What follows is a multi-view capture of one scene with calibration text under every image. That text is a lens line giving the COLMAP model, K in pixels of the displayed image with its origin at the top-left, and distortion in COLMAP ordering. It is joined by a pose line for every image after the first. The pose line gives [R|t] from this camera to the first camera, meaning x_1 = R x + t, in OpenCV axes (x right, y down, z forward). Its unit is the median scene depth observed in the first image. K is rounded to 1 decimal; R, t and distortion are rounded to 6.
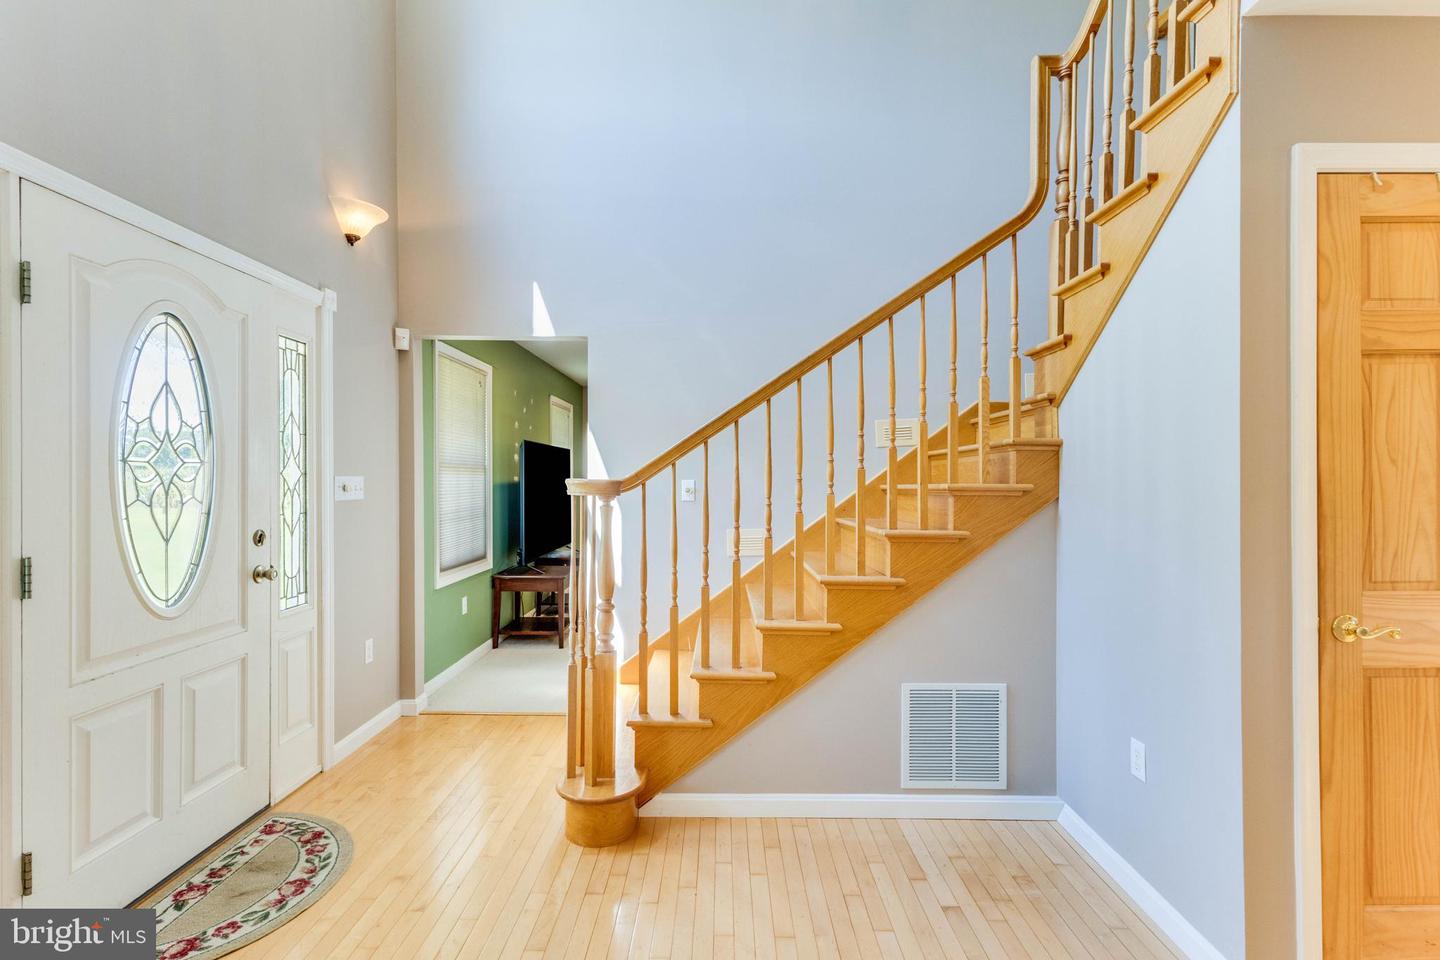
lens RADIAL K [[678.2, 0, 722.9], [0, 678.2, 478.3], [0, 0, 1]] dist [-0.000429, 0.001825]
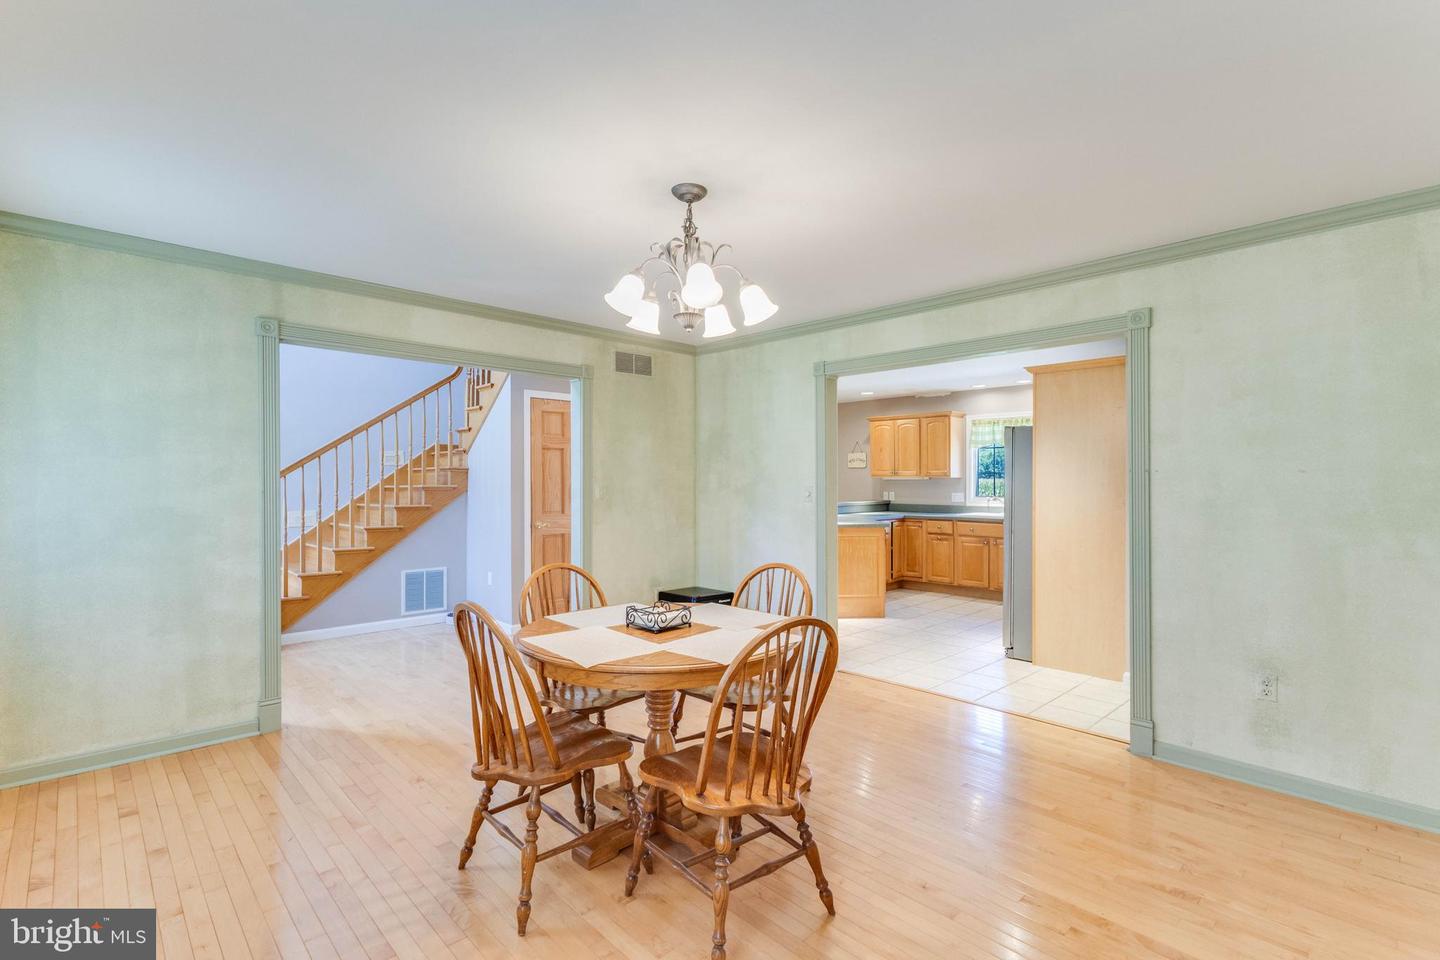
lens RADIAL K [[678.2, 0, 725.6], [0, 678.2, 477.7], [0, 0, 1]] dist [-0.000429, 0.001825]
pose [[0.723718, 0.000202, 0.690096, -0.540232], [-0.000909, 0.999999, 0.000661, -0.020140], [-0.690096, -0.001106, 0.723717, -1.460077]]
